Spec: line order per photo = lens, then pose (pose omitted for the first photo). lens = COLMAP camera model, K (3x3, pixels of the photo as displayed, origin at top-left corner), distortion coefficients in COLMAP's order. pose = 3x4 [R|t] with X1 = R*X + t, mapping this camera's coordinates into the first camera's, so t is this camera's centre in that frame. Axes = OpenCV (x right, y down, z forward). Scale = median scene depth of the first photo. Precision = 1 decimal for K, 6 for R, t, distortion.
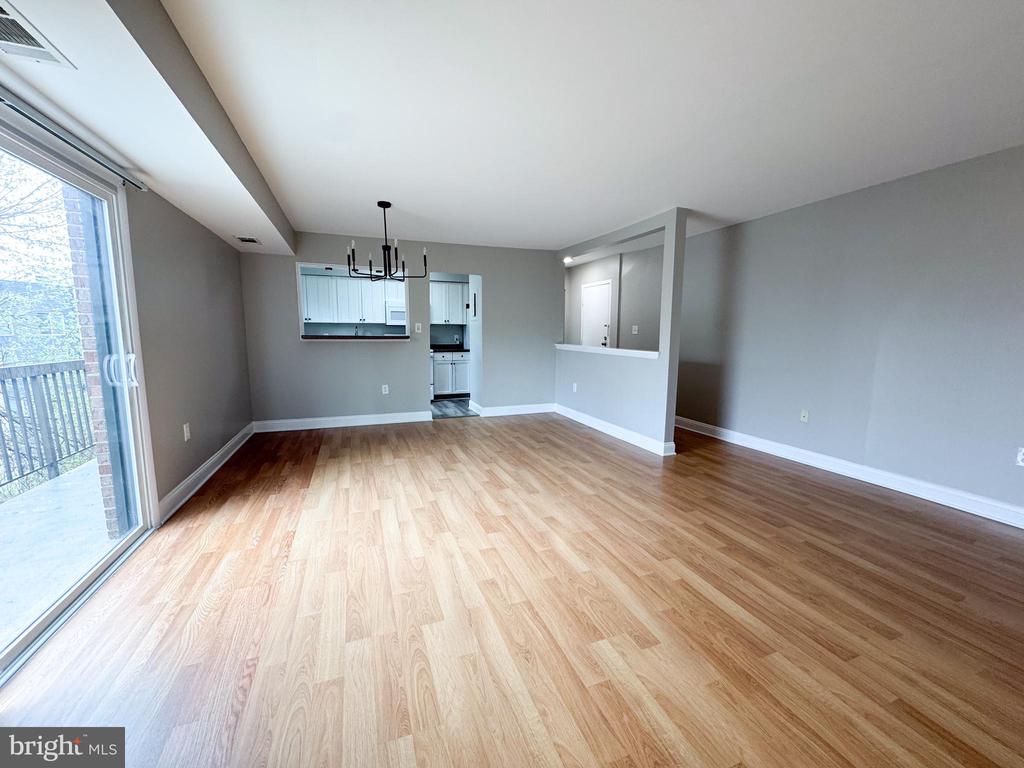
lens RADIAL K [[412.4, 0, 512.0], [0, 412.4, 384.0], [0, 0, 1]] dist [-0.000389, -0.000074]
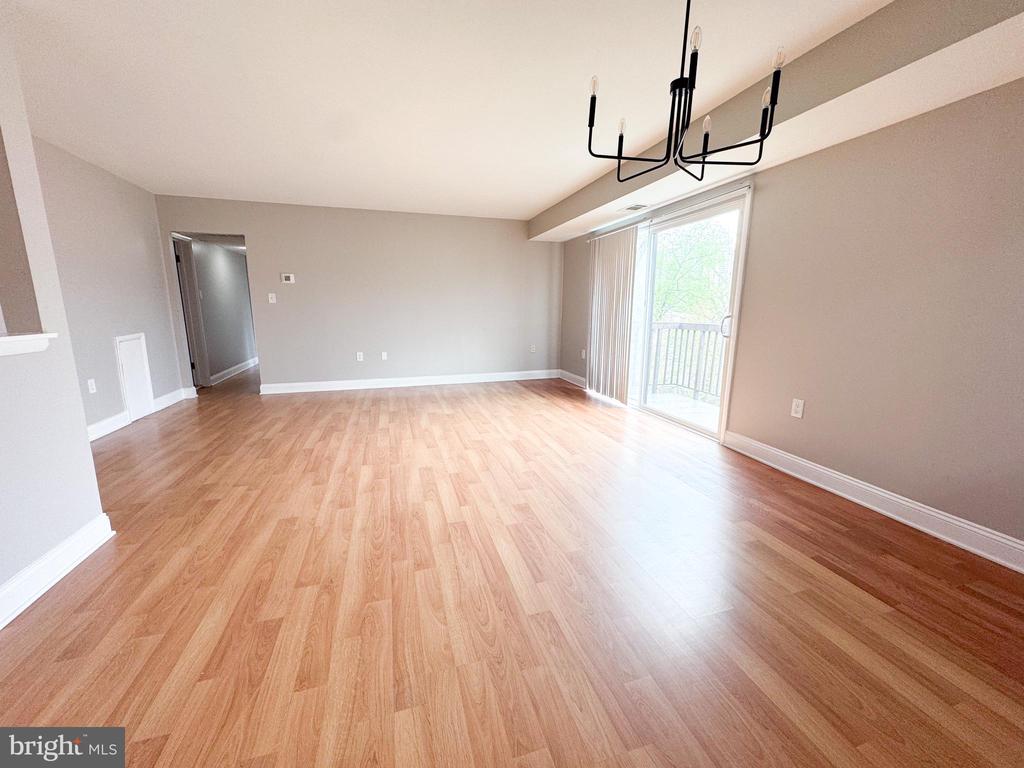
lens RADIAL K [[412.4, 0, 512.0], [0, 412.4, 384.0], [0, 0, 1]] dist [-0.000389, -0.000074]
pose [[-0.997094, -0.024540, 0.072117, -0.196736], [-0.001024, 0.950921, 0.309431, -0.200746], [-0.076171, 0.308458, -0.948183, 1.731357]]
